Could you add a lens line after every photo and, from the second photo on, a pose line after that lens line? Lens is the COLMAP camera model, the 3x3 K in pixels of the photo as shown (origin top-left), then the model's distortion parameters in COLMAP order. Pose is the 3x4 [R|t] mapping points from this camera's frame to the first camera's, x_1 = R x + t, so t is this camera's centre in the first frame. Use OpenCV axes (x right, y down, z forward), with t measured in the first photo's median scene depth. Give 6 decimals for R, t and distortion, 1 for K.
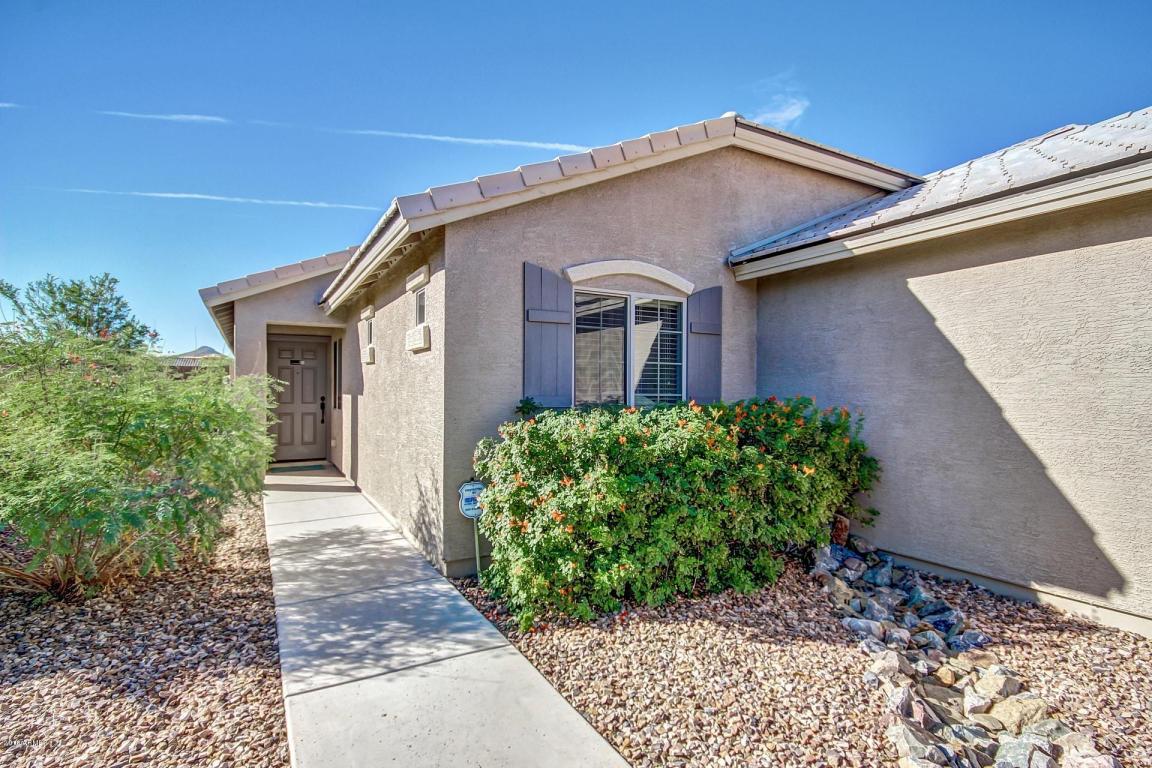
lens RADIAL K [[577.9, 0, 576.0], [0, 577.9, 384.0], [0, 0, 1]] dist [0.002436, 0.000710]
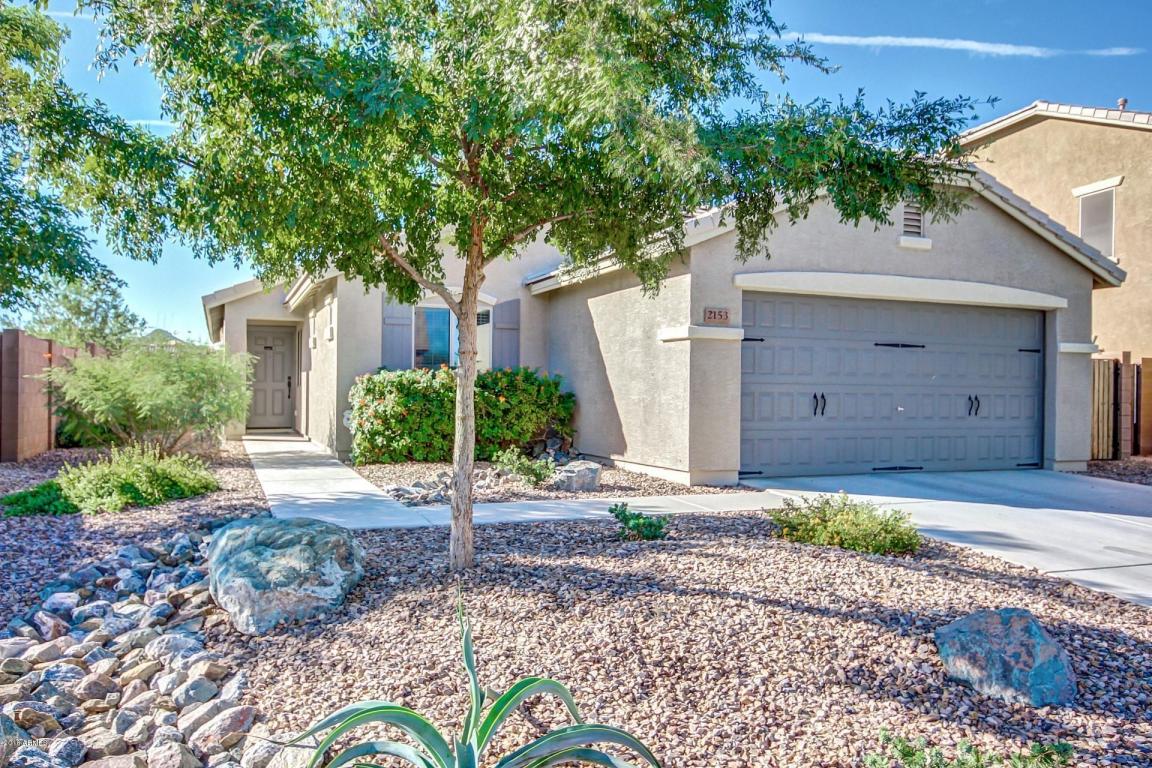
lens RADIAL K [[866.6, 0, 576.0], [0, 866.6, 384.0], [0, 0, 1]] dist [0.010012, 0.002972]
pose [[0.992522, 0.004533, -0.121984, 0.800526], [-0.004679, 0.999989, -0.000908, 0.076054], [0.121978, 0.001472, 0.992532, -1.542448]]
